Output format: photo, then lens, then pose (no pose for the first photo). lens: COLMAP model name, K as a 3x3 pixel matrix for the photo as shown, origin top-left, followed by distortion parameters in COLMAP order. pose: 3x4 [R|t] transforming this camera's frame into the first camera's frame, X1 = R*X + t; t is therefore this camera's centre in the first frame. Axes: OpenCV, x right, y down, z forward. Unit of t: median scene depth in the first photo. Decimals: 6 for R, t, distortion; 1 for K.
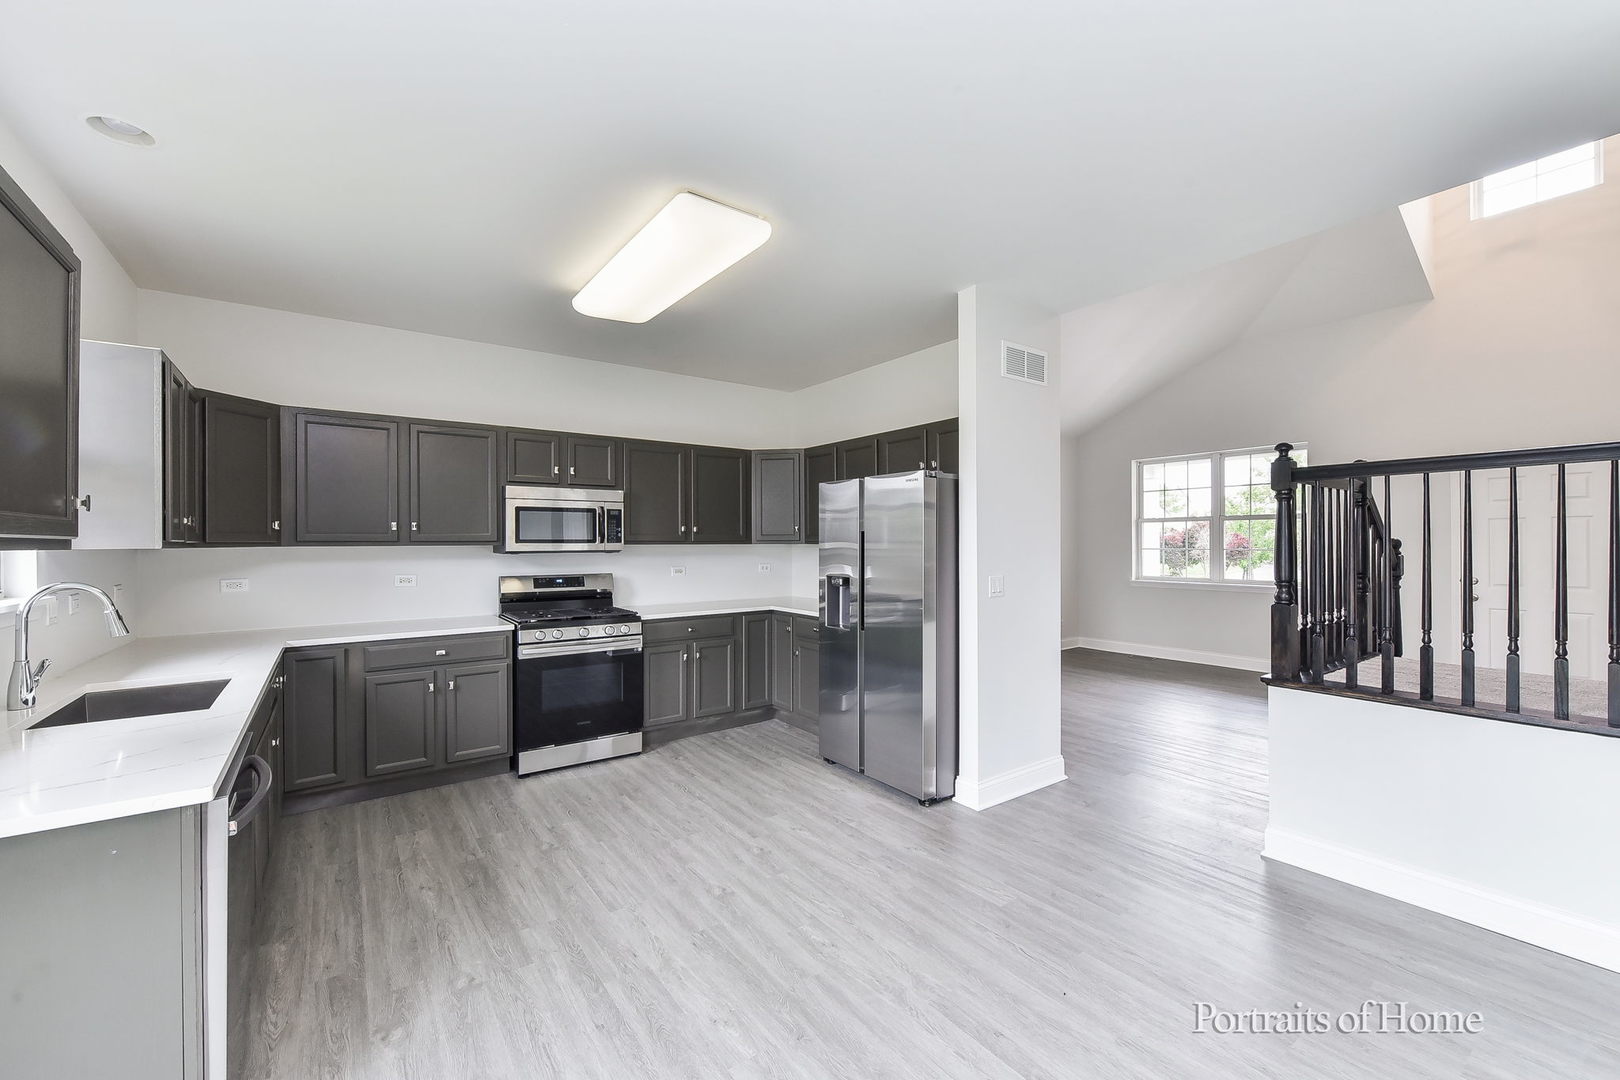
lens RADIAL K [[646.2, 0, 804.2], [0, 646.2, 544.6], [0, 0, 1]] dist [-0.002095, -0.003048]
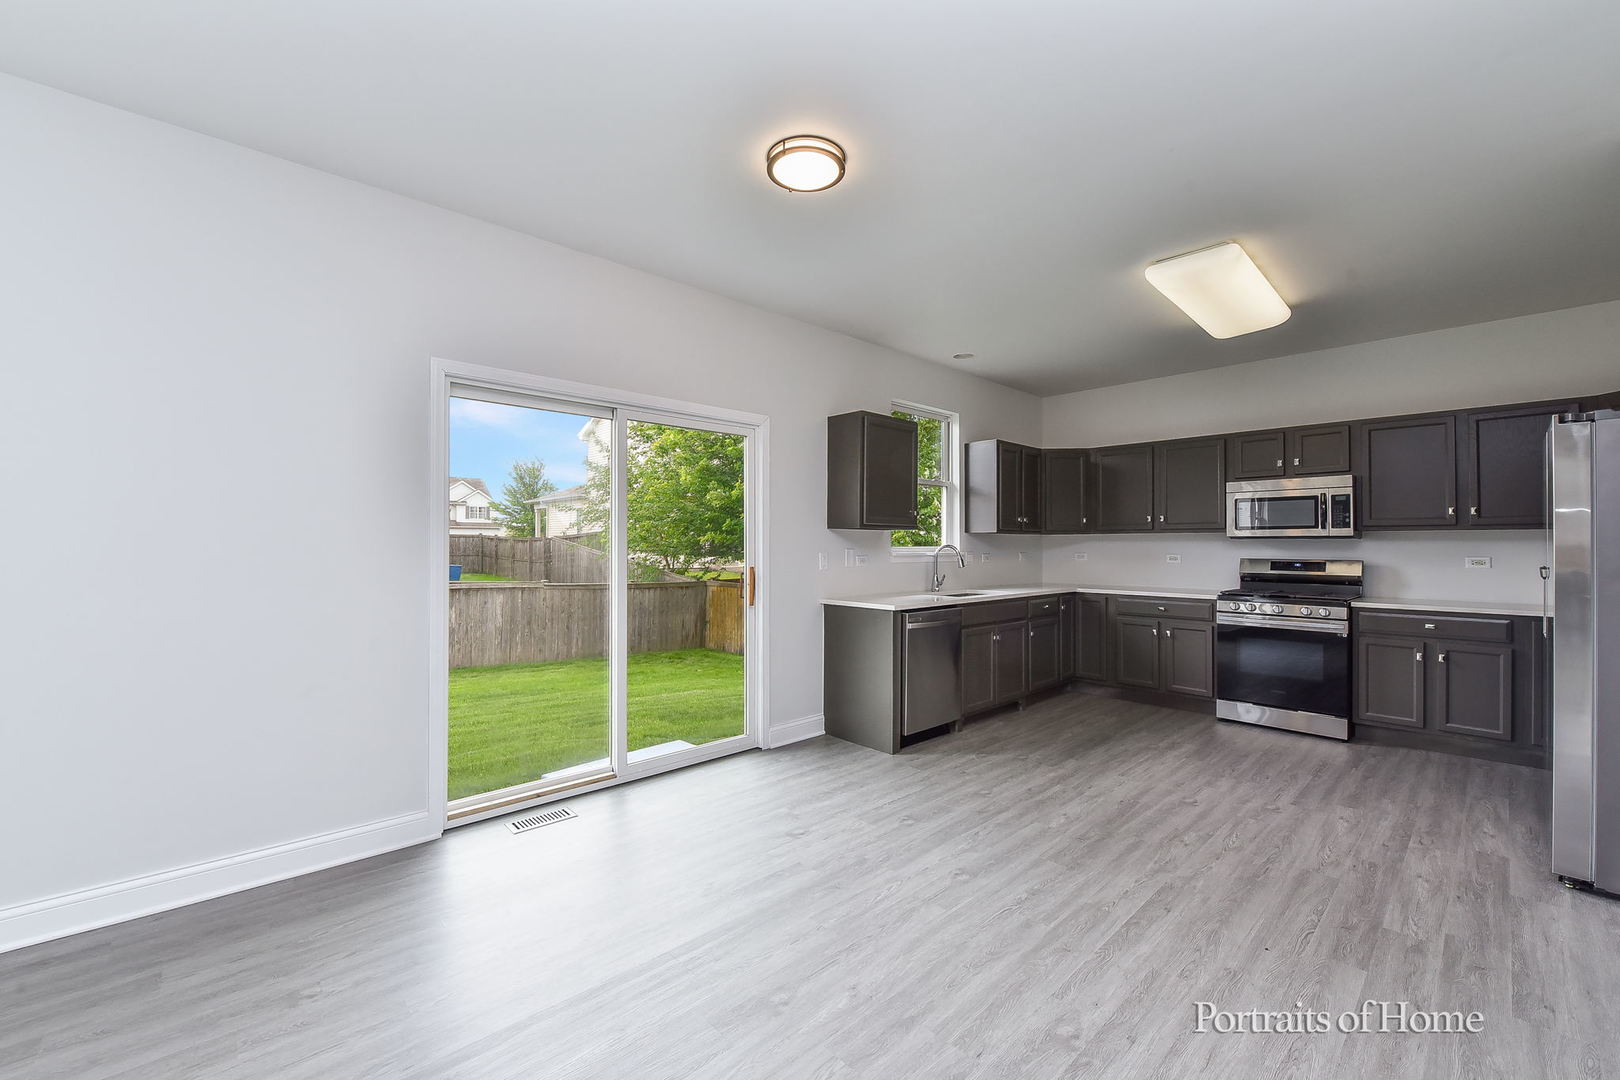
lens RADIAL K [[646.2, 0, 823.9], [0, 646.2, 539.0], [0, 0, 1]] dist [-0.002095, -0.003048]
pose [[0.148605, -0.003250, -0.988891, 0.701018], [-0.005269, 0.999978, -0.004078, 0.026676], [0.988883, 0.005816, 0.148585, 0.076461]]
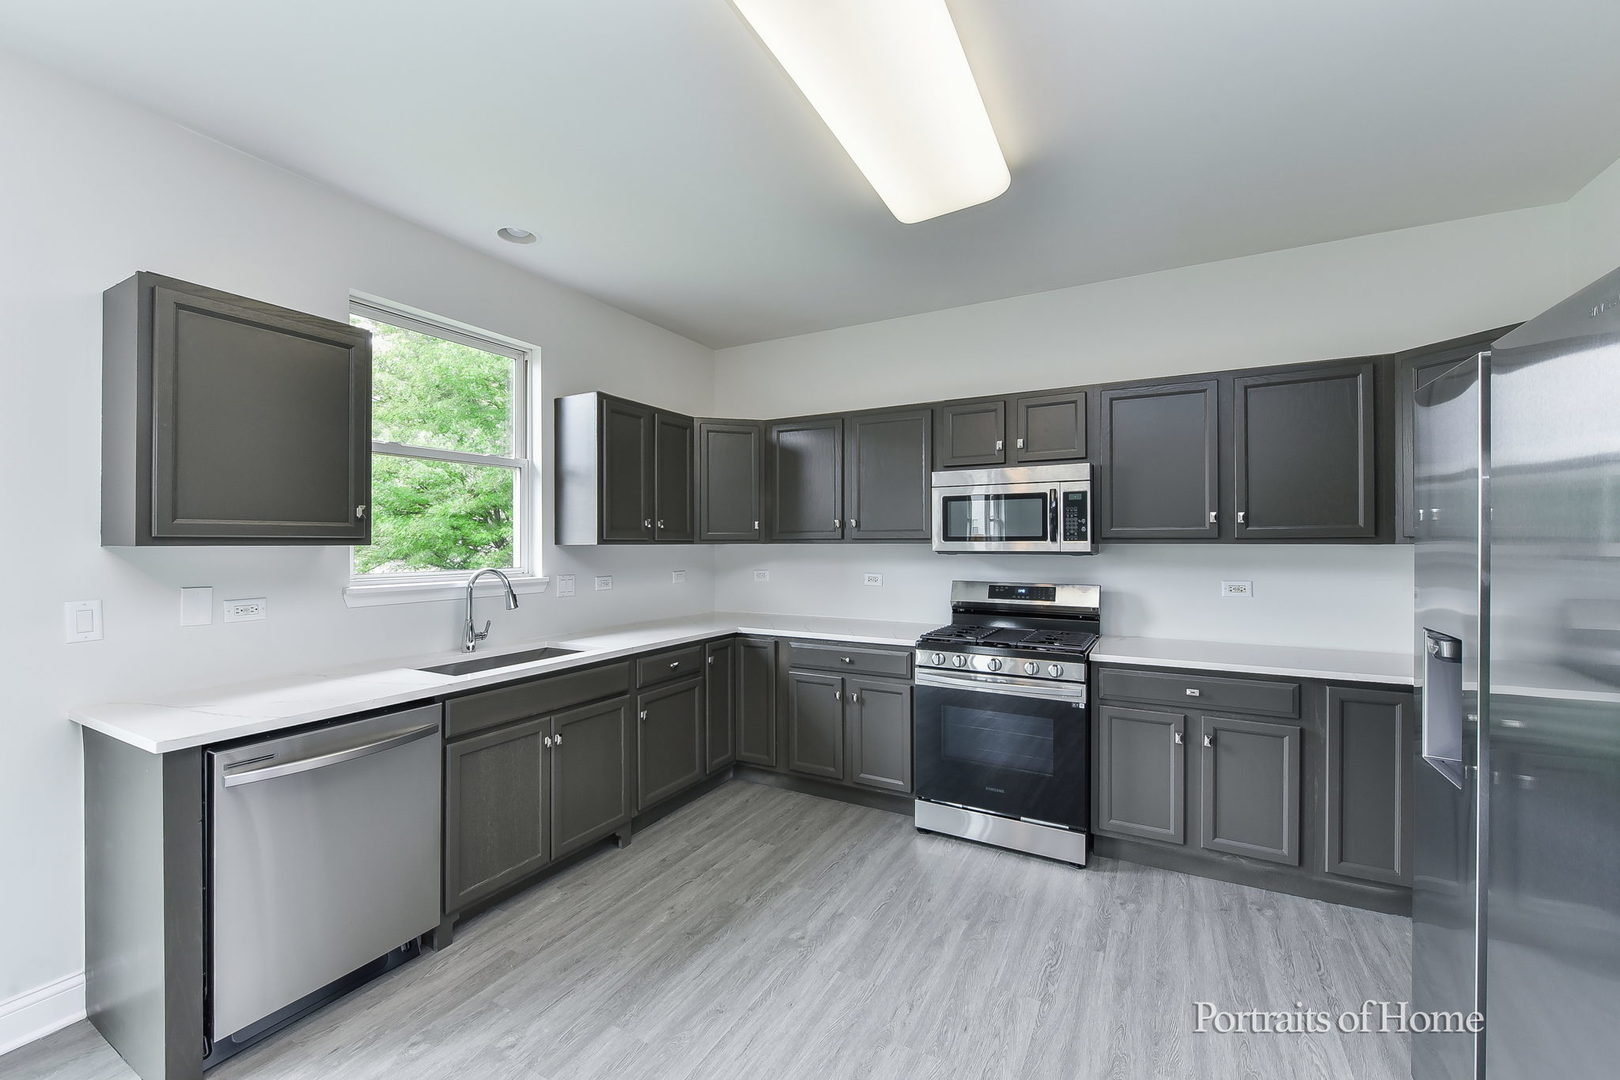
lens RADIAL K [[646.2, 0, 800.2], [0, 646.2, 538.9], [0, 0, 1]] dist [-0.002095, -0.003048]
pose [[0.429651, 0.000642, -0.902995, 0.241710], [-0.003055, 0.999995, -0.000743, -0.004338], [0.902990, 0.003078, 0.429651, 0.545029]]
